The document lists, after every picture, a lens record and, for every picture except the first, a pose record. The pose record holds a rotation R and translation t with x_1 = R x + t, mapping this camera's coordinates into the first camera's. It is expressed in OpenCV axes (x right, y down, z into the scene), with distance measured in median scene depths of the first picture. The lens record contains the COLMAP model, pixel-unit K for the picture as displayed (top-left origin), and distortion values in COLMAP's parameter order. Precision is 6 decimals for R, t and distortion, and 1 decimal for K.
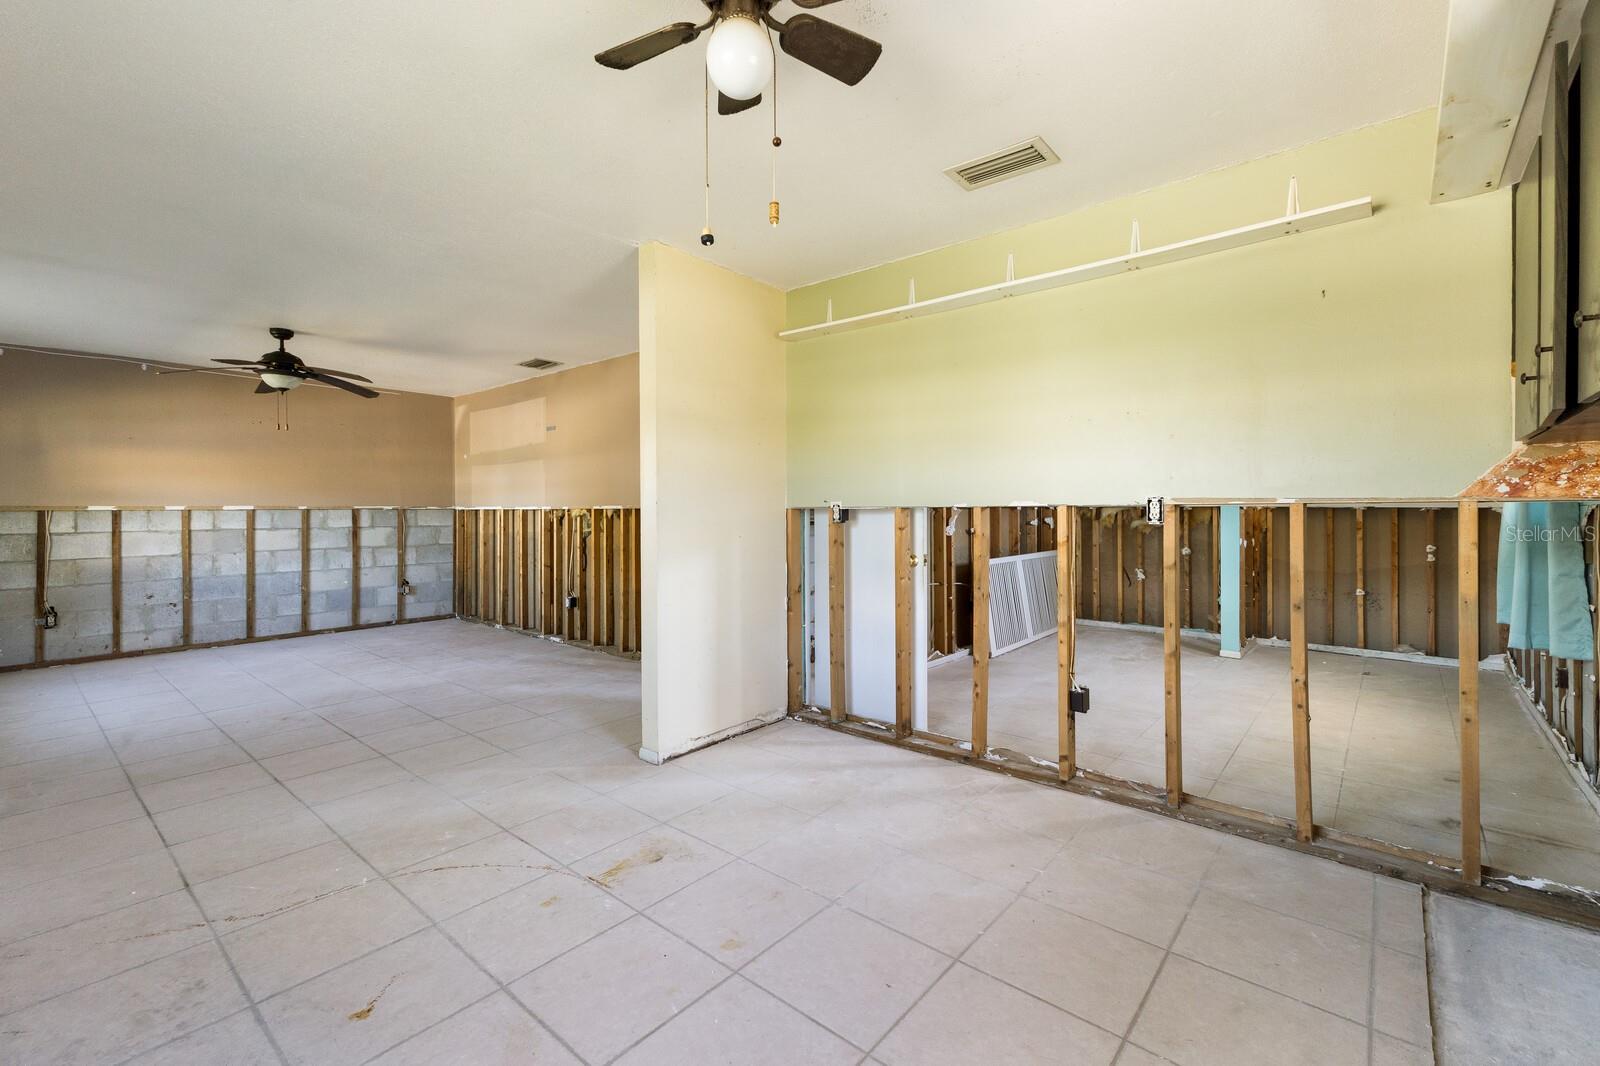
lens RADIAL K [[690.2, 0, 803.9], [0, 690.2, 509.7], [0, 0, 1]] dist [0.018170, -0.002937]
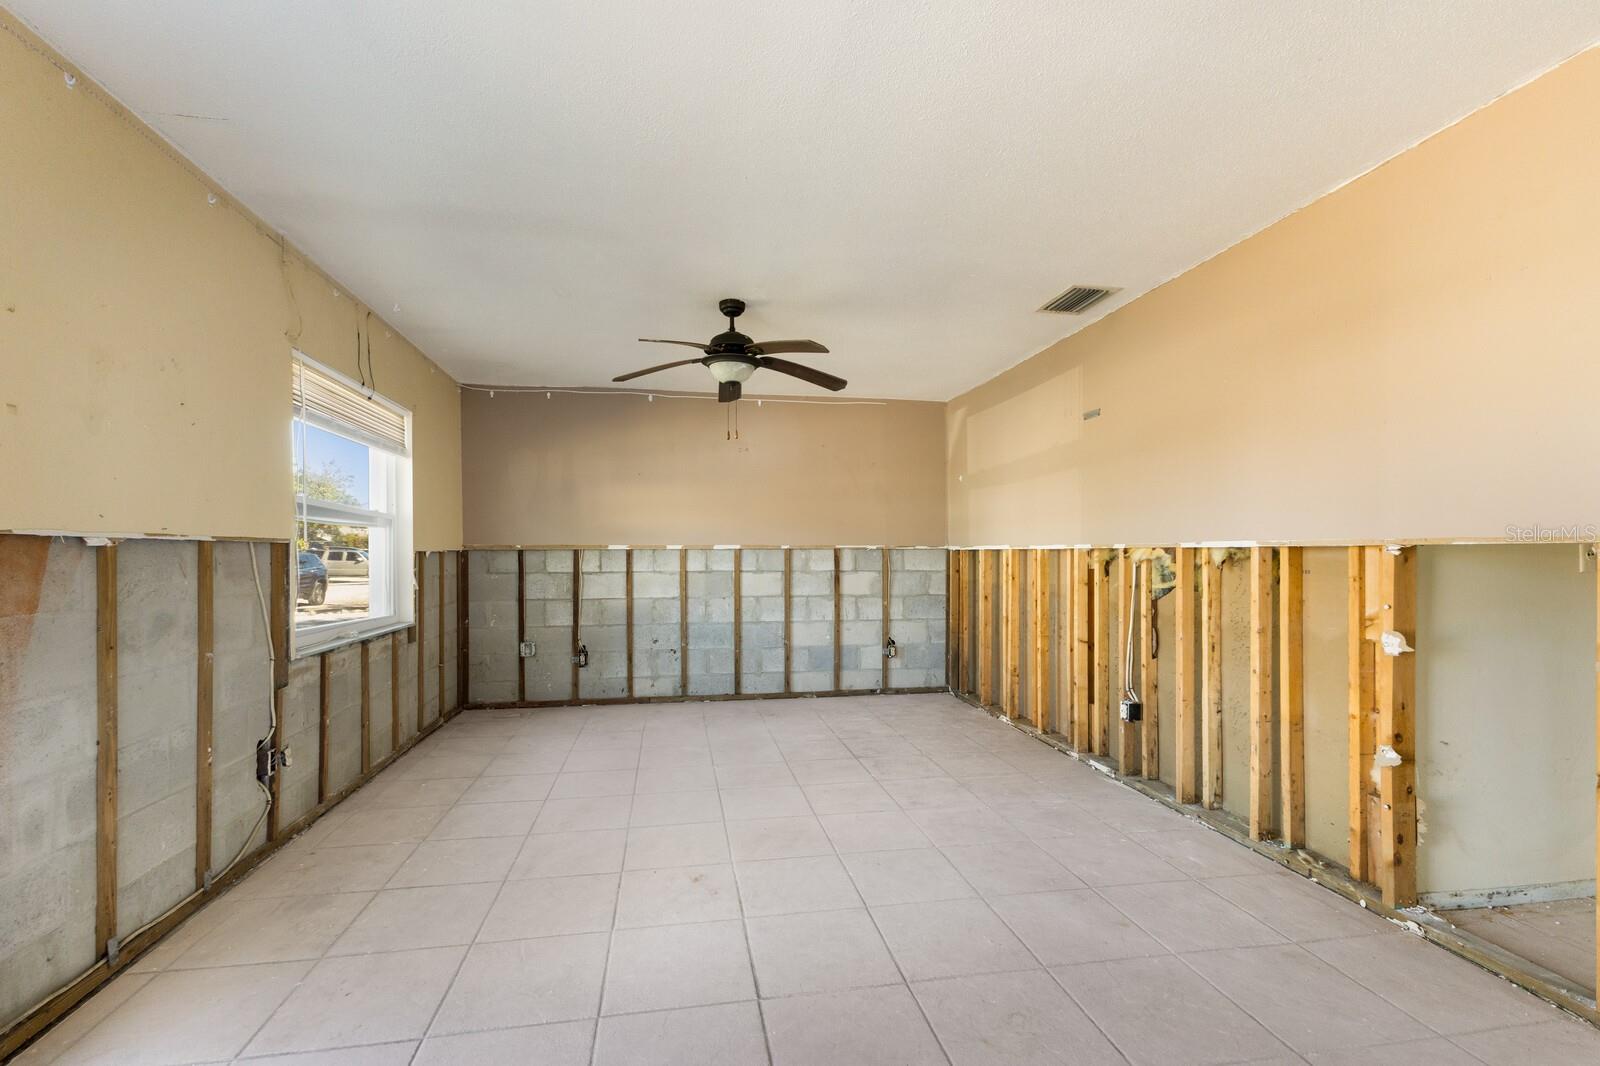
lens RADIAL K [[690.2, 0, 785.1], [0, 690.2, 553.1], [0, 0, 1]] dist [0.018170, -0.002937]
pose [[0.762913, 0.002981, -0.646494, -0.183434], [-0.002425, 0.999996, 0.001748, 0.002886], [0.646496, 0.000234, 0.762917, 0.375489]]
